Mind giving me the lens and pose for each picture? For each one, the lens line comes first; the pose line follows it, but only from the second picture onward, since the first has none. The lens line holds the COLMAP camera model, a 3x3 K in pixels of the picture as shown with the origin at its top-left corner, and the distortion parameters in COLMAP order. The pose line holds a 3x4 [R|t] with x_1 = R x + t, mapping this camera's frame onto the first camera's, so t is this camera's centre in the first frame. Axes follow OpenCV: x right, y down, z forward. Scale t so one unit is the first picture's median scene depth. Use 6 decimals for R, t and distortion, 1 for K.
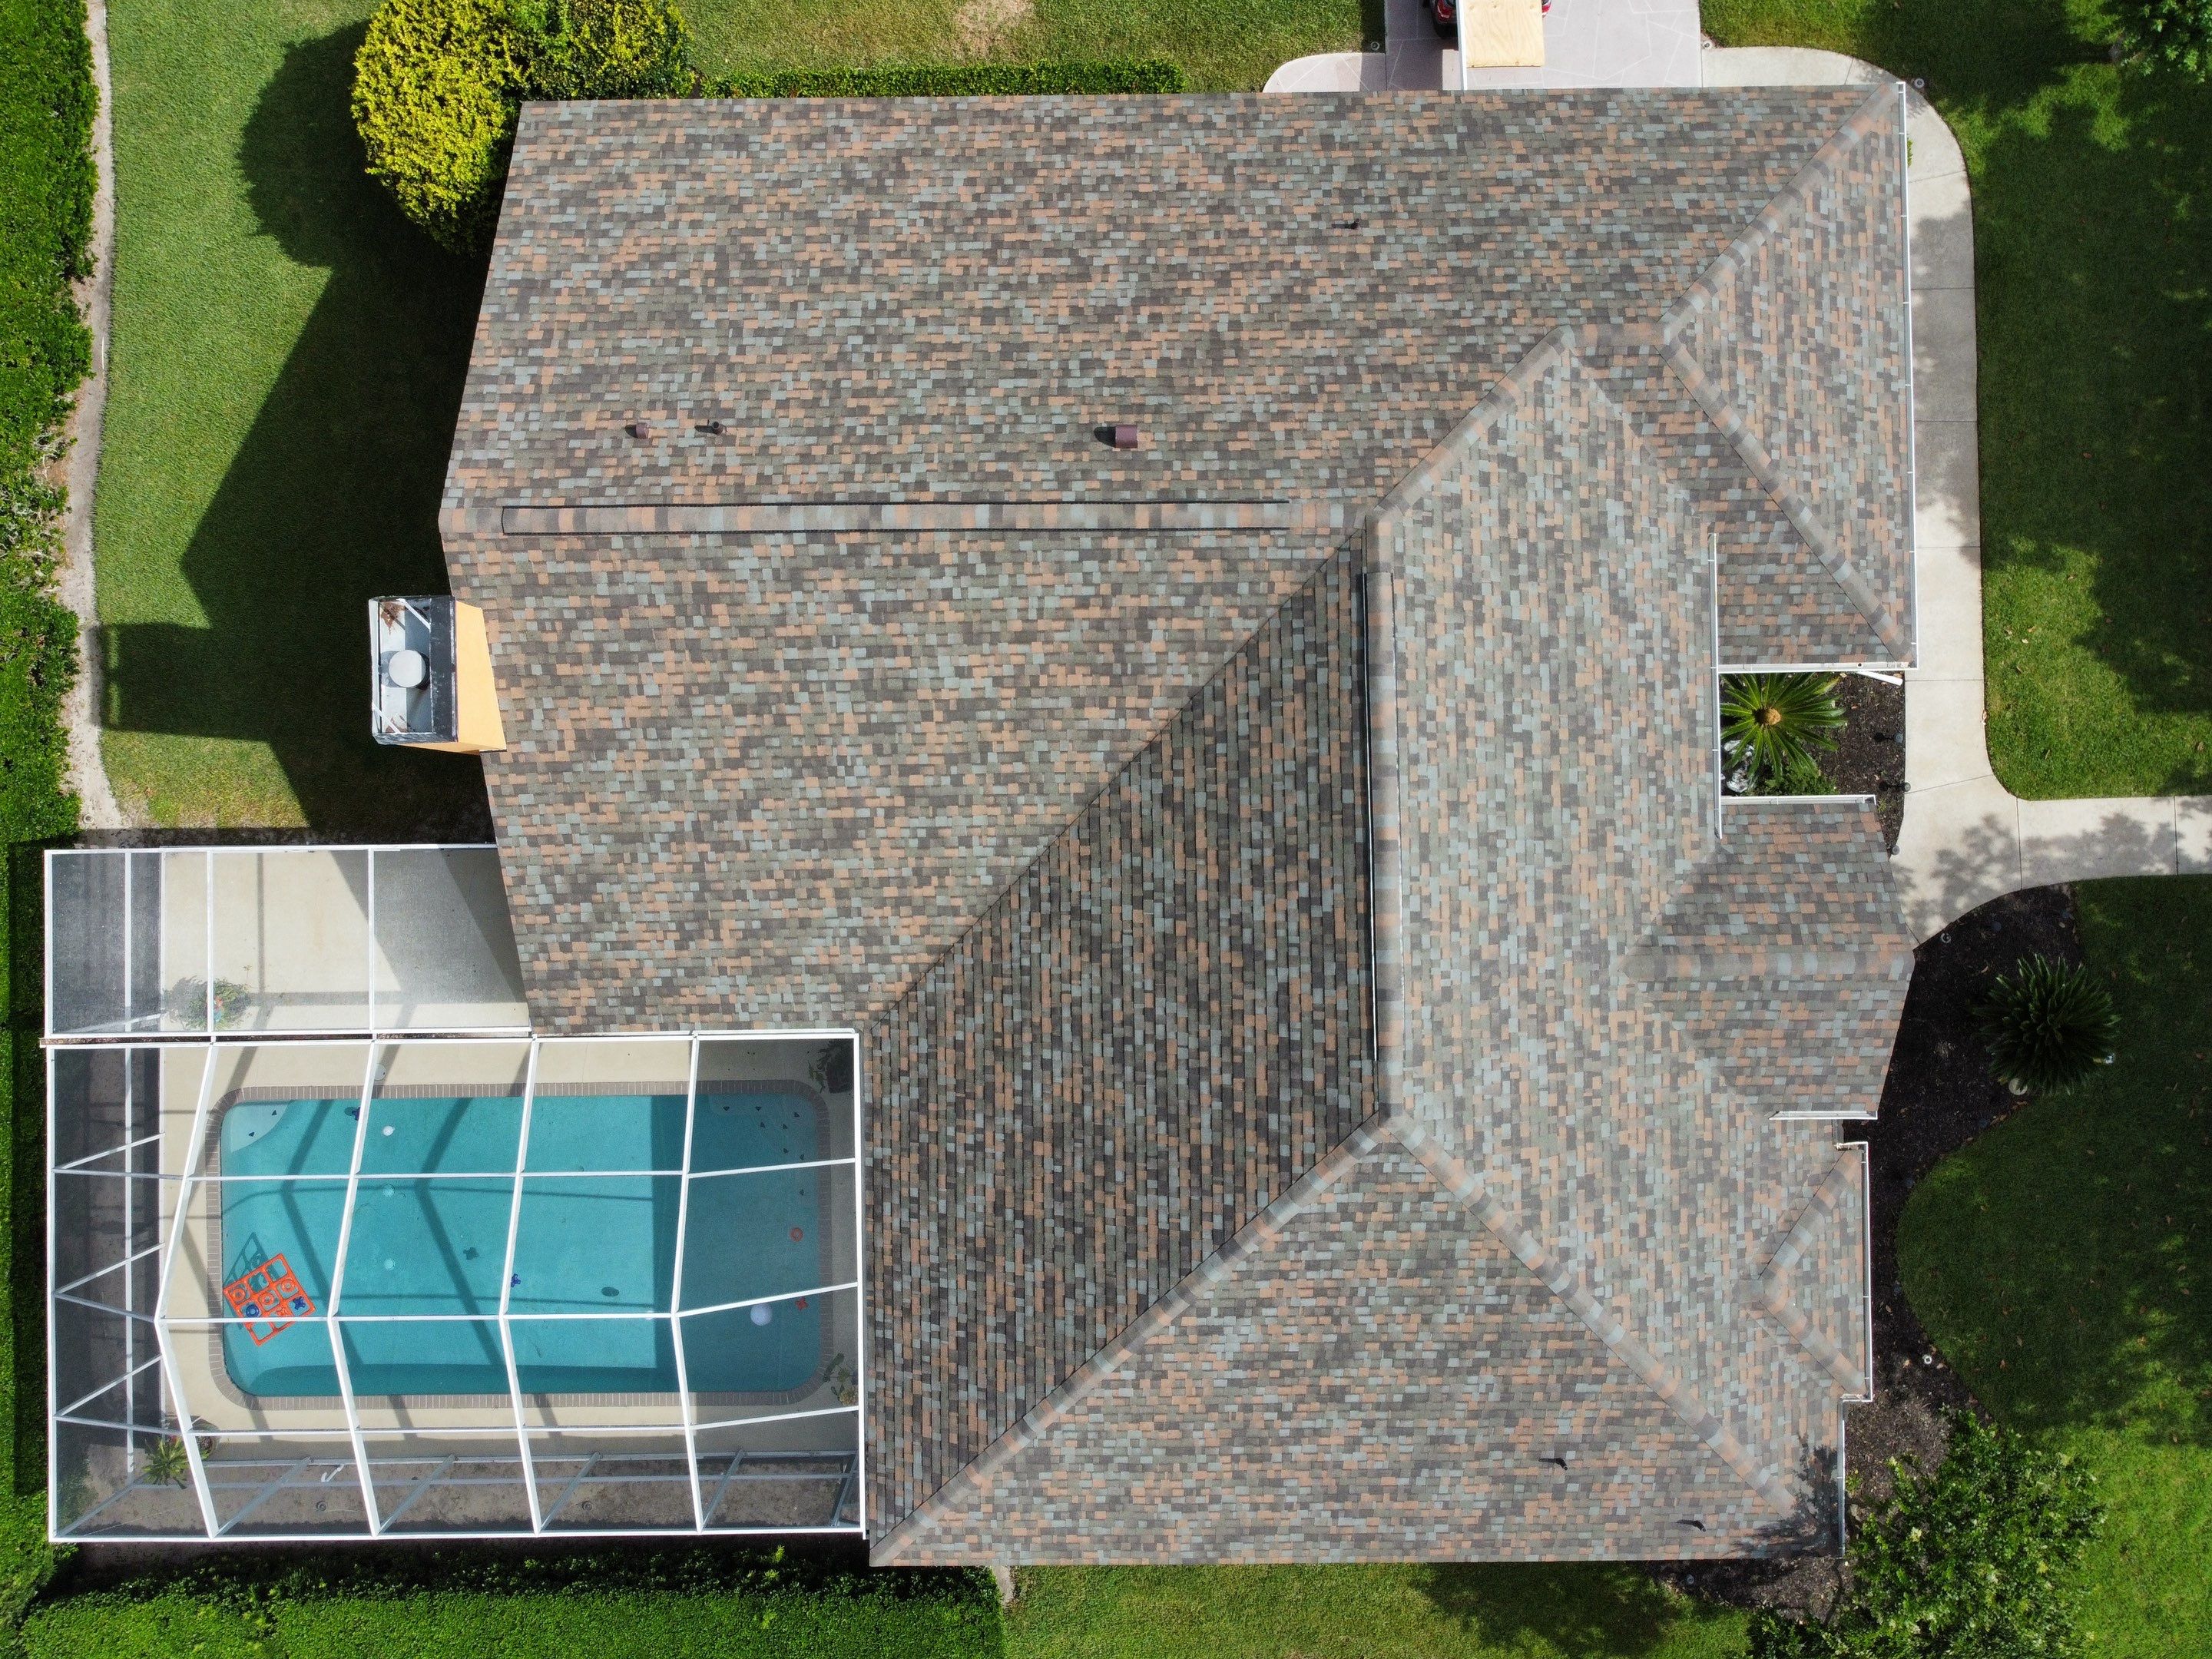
lens RADIAL K [[1683.2, 0, 1082.9], [0, 1683.2, 805.1], [0, 0, 1]] dist [0.012979, -0.028370]
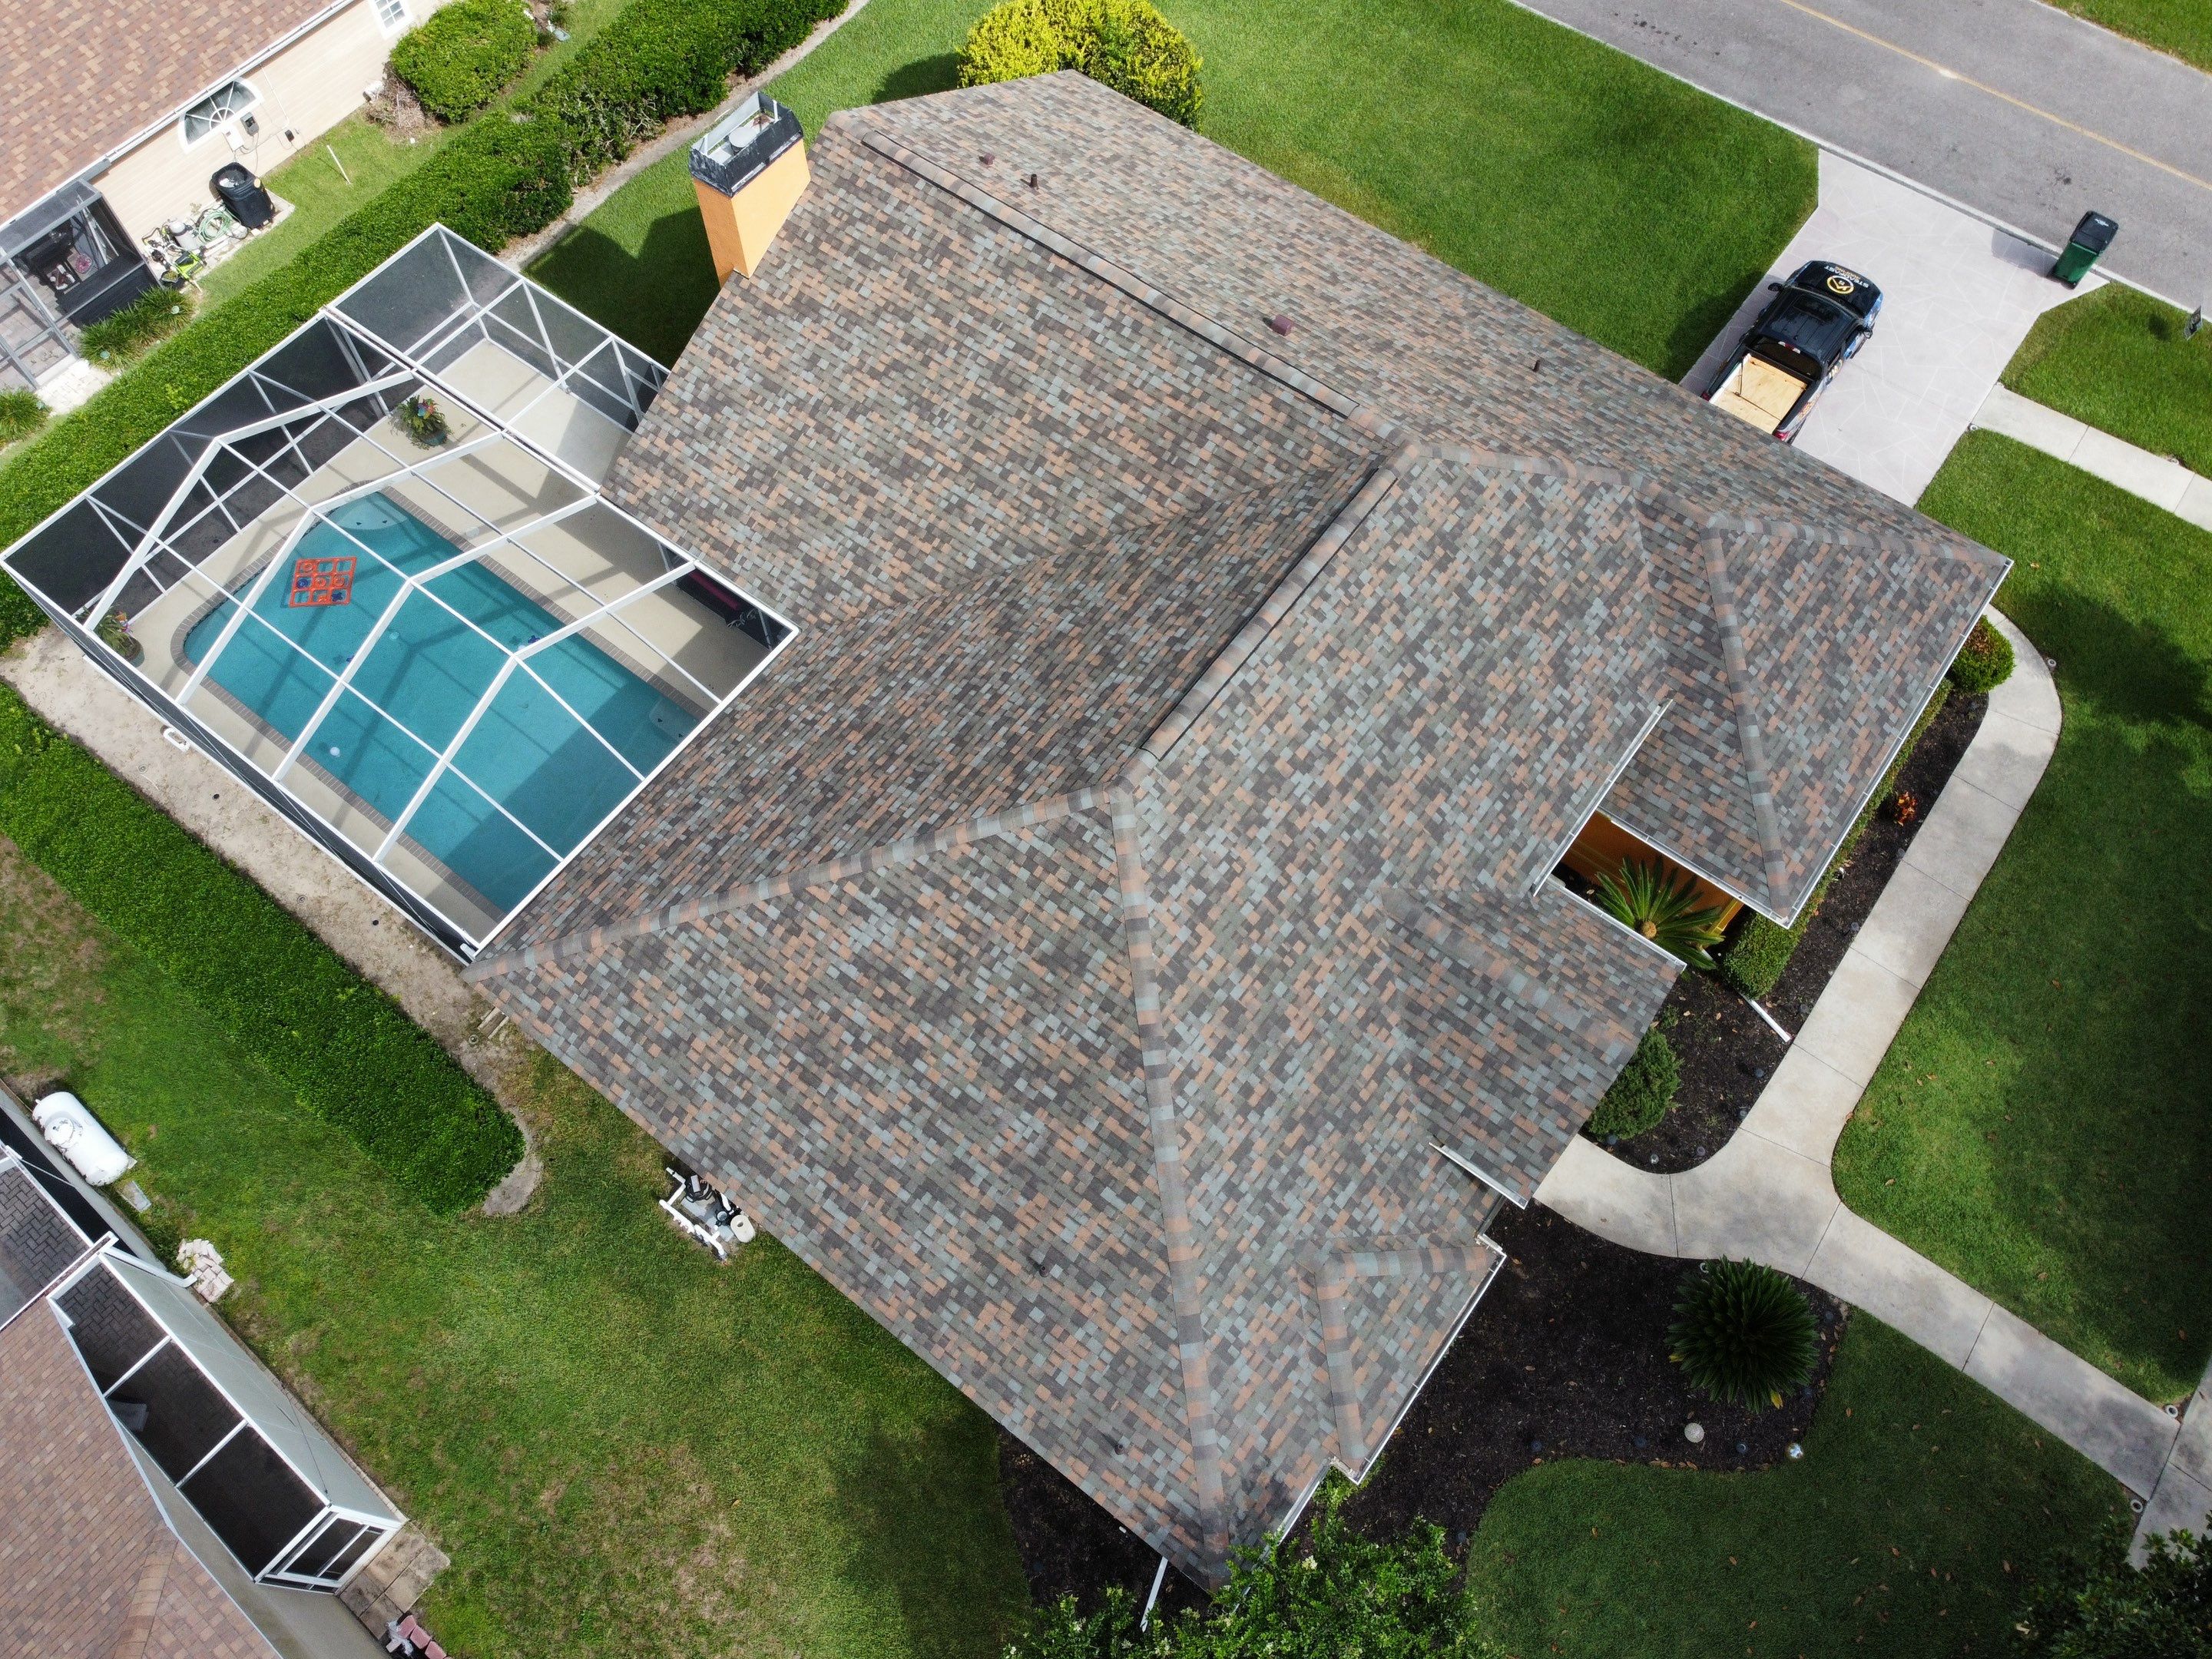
lens RADIAL K [[1683.2, 0, 1081.4], [0, 1683.2, 801.5], [0, 0, 1]] dist [0.012979, -0.028370]
pose [[0.787175, 0.546044, -0.286691, 0.436632], [-0.616699, 0.701596, -0.356996, 0.540541], [0.006206, 0.457821, 0.889023, 0.038508]]
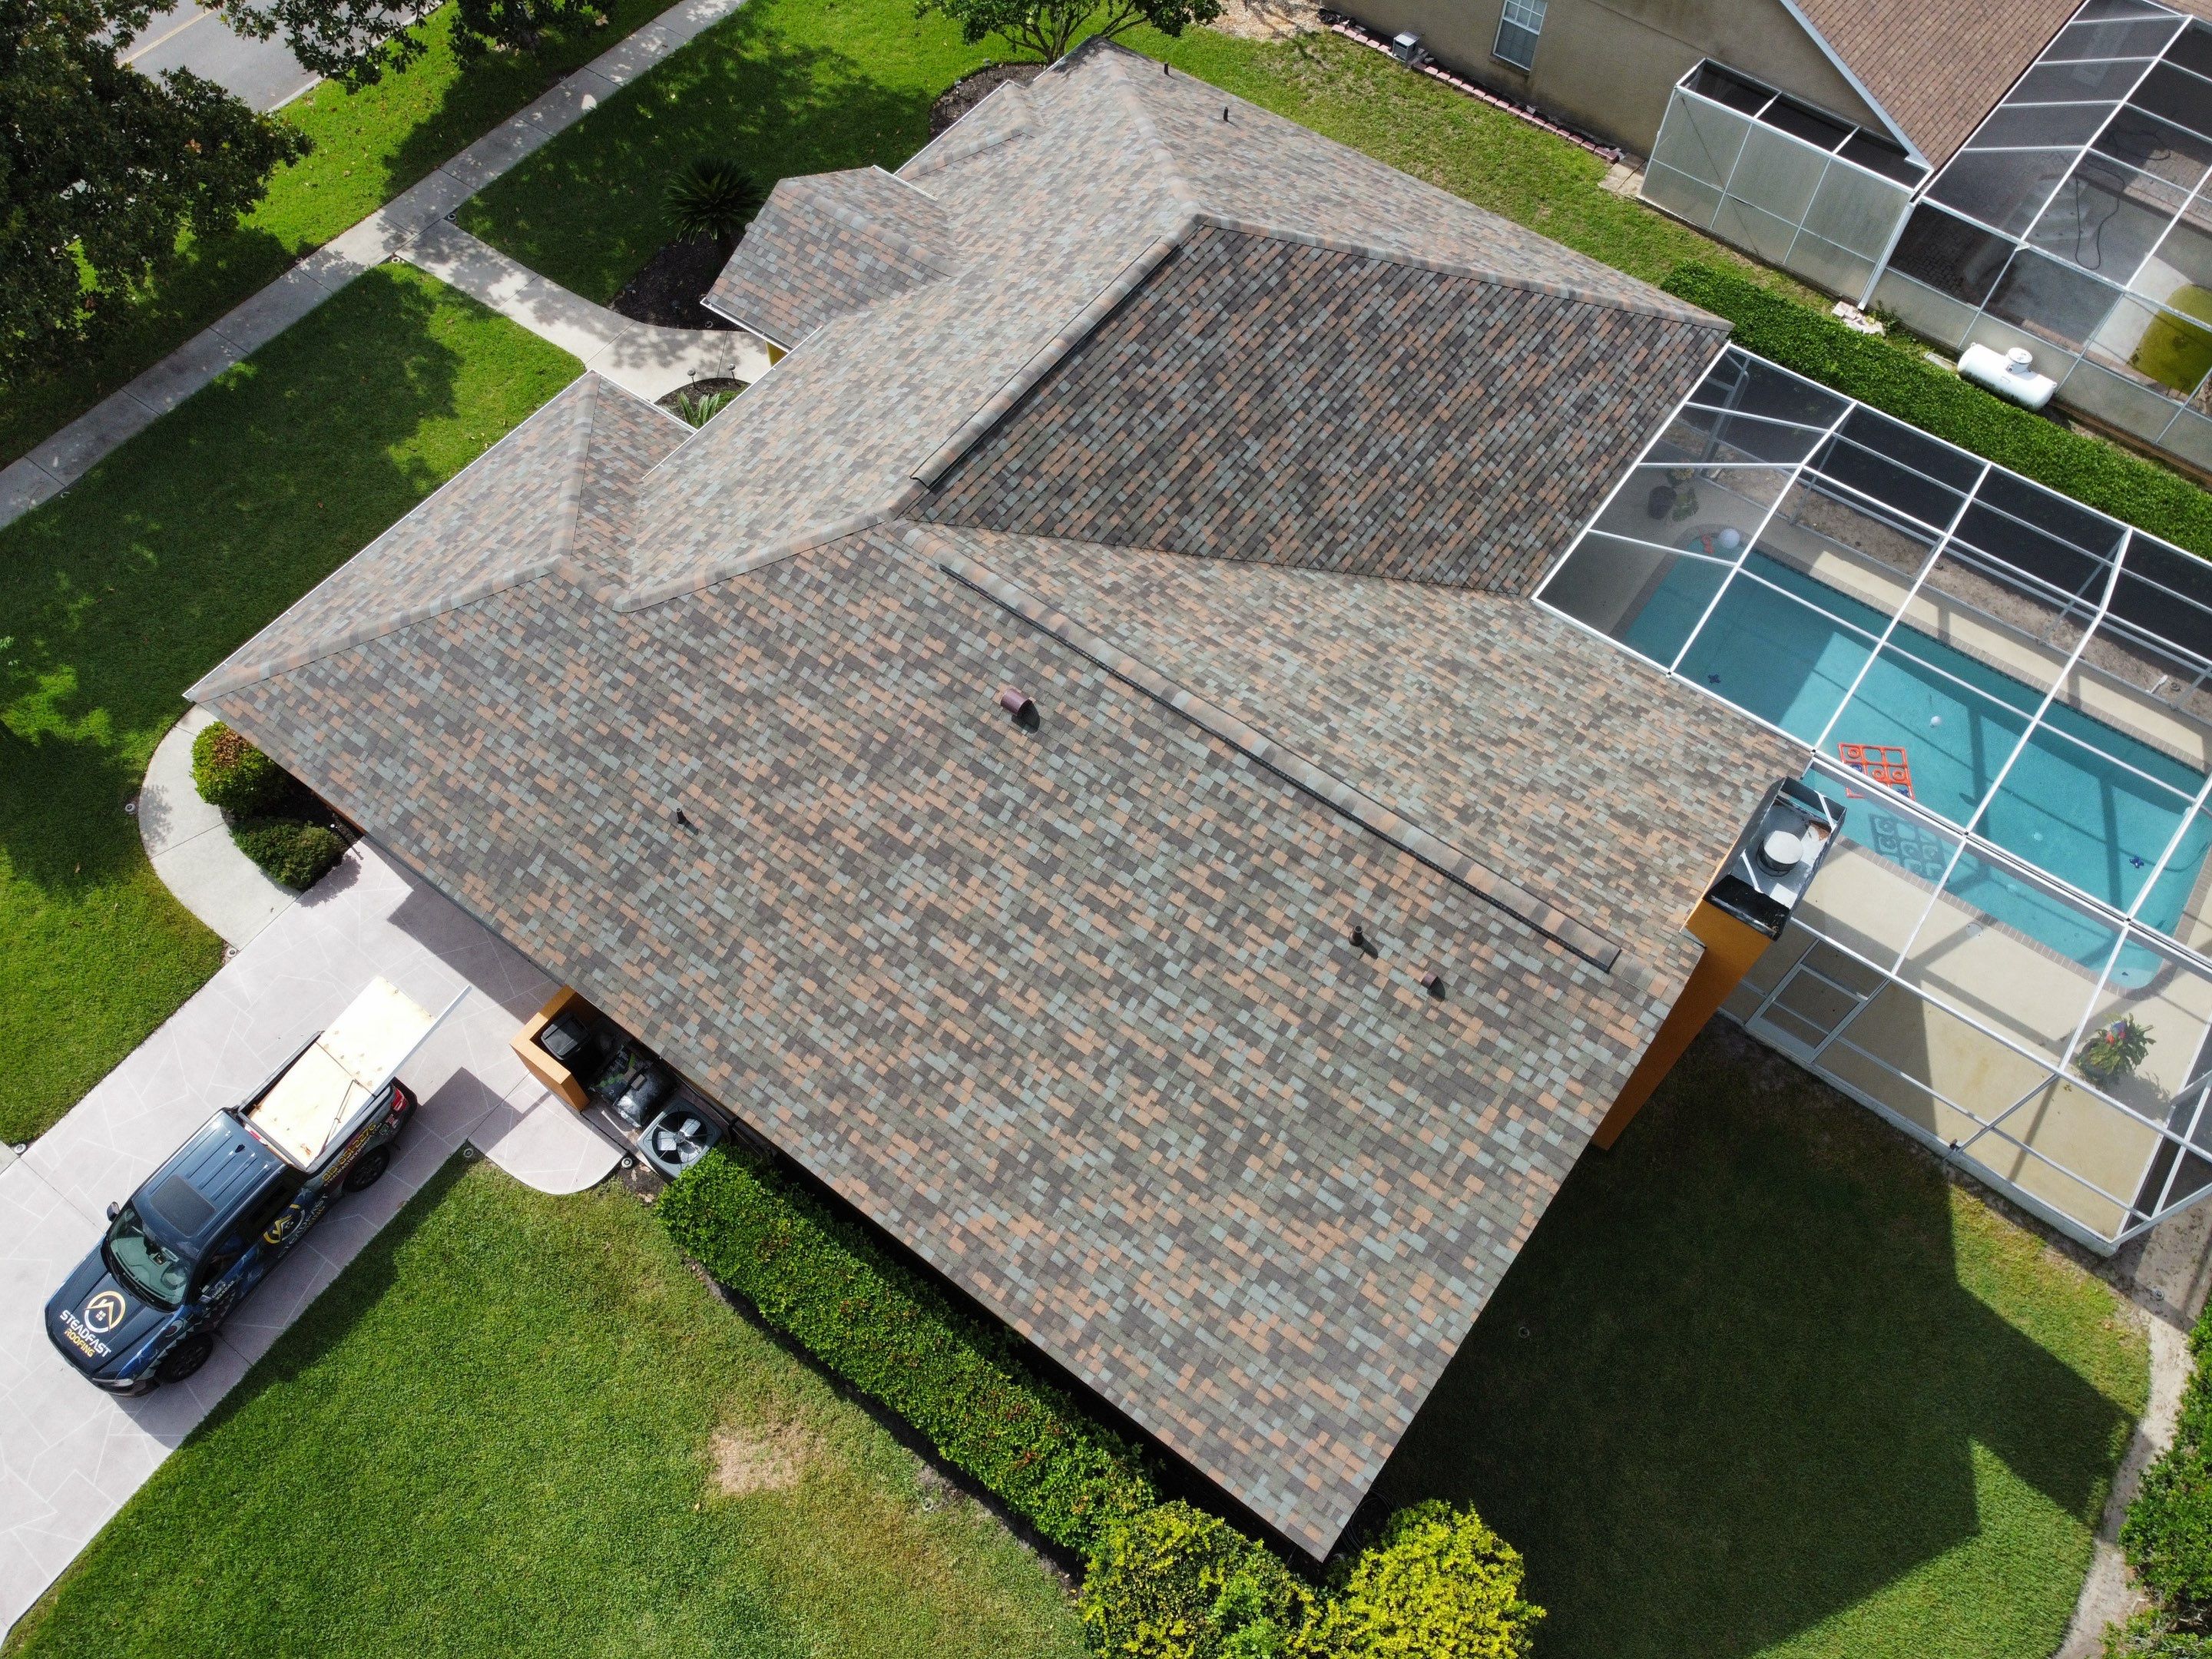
lens RADIAL K [[1683.2, 0, 1070.1], [0, 1683.2, 791.8], [0, 0, 1]] dist [0.012979, -0.028370]
pose [[-0.794372, -0.513473, 0.324528, -0.332751], [0.607352, -0.662741, 0.438063, -0.636536], [-0.009855, 0.545088, 0.838321, 0.174923]]
